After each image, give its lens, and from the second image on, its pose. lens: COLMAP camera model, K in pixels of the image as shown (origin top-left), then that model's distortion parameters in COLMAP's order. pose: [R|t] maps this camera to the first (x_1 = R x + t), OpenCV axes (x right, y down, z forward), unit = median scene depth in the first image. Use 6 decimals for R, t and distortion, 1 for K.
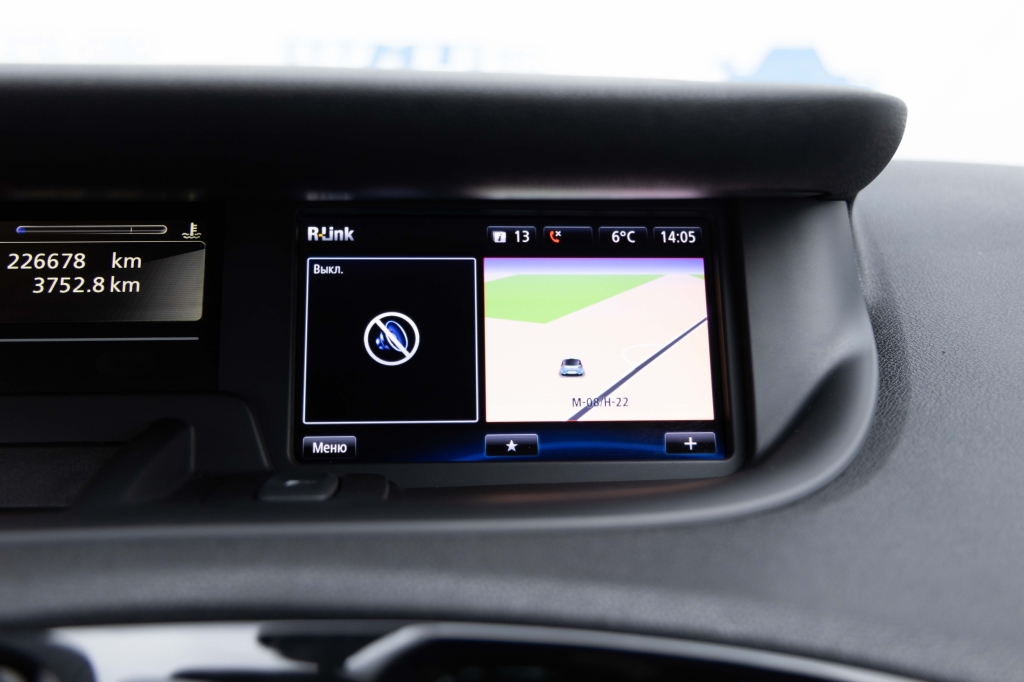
lens RADIAL K [[999.7, 0, 508.5], [0, 999.7, 301.6], [0, 0, 1]] dist [0.028551, -0.000400]
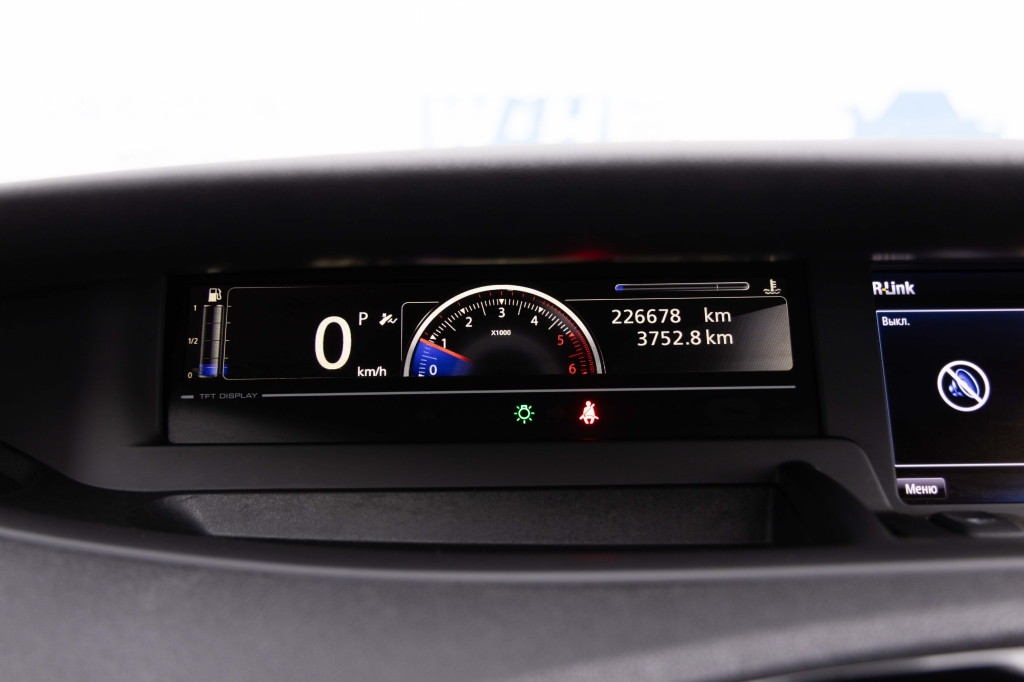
lens RADIAL K [[999.7, 0, 508.5], [0, 999.7, 301.6], [0, 0, 1]] dist [0.028551, -0.000400]
pose [[0.999620, -0.009631, -0.025836, -0.578553], [0.008464, 0.998956, -0.044894, -0.008789], [0.026241, 0.044658, 0.998658, -0.087097]]
